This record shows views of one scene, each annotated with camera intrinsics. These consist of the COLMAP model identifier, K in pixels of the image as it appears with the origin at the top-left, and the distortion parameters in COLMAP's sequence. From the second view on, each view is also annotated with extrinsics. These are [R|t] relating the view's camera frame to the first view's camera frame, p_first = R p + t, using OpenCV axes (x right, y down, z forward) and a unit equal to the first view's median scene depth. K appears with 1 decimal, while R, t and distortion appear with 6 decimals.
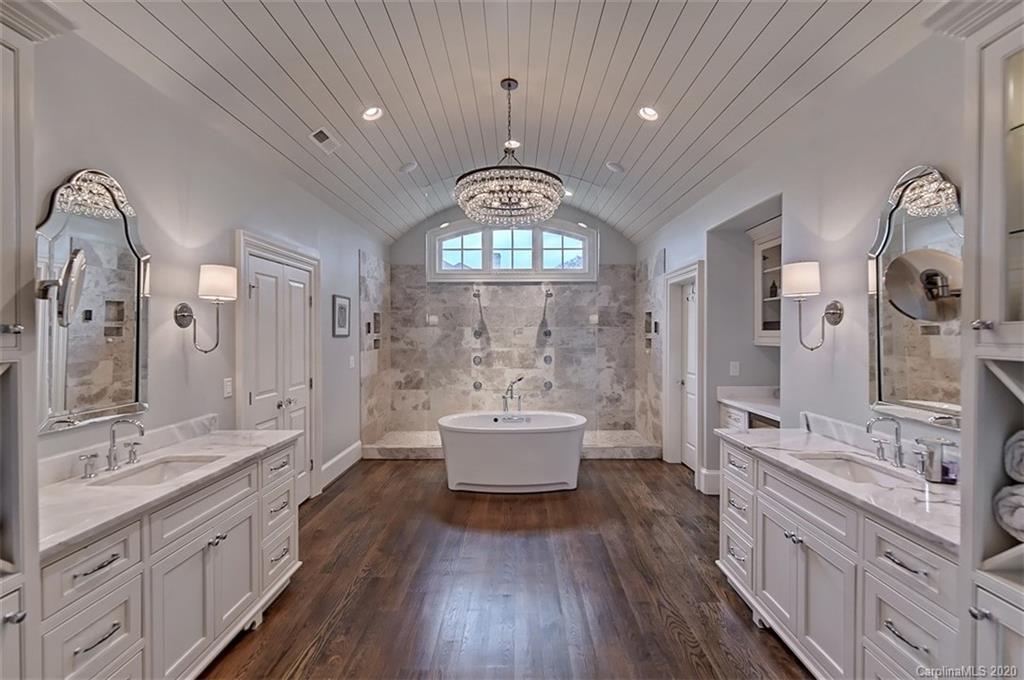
lens RADIAL K [[420.5, 0, 513.4], [0, 420.5, 336.3], [0, 0, 1]] dist [-0.003774, -0.000743]
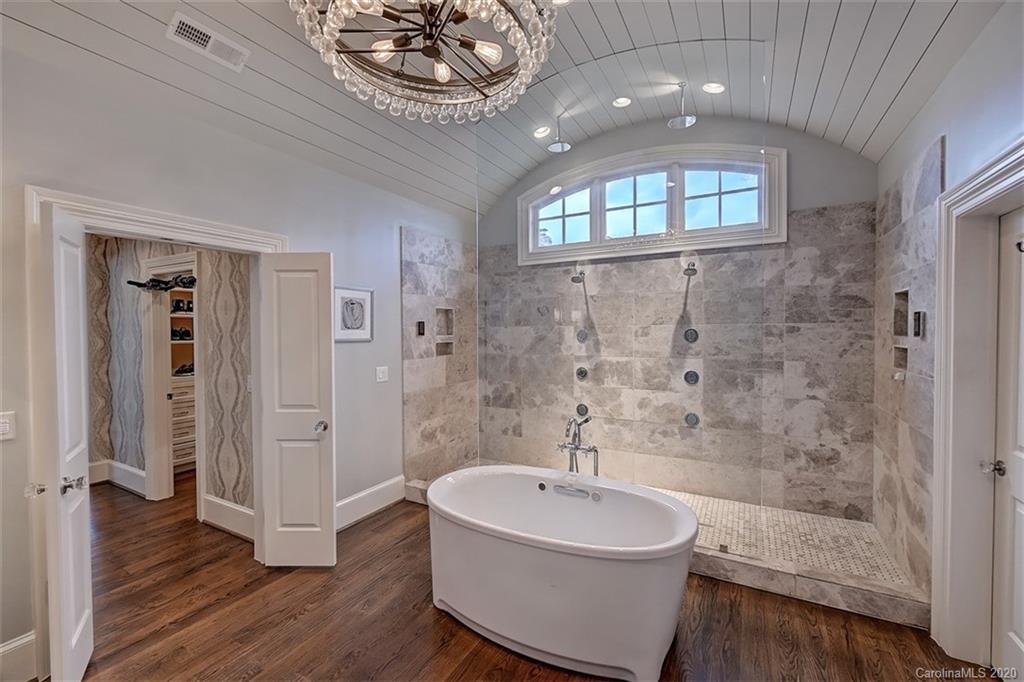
lens RADIAL K [[420.5, 0, 512.6], [0, 420.5, 336.7], [0, 0, 1]] dist [-0.003774, -0.000743]
pose [[0.879479, 0.004465, -0.475917, 0.143903], [-0.000087, 0.999957, 0.009222, -0.010322], [0.475938, -0.008069, 0.879442, 0.338464]]
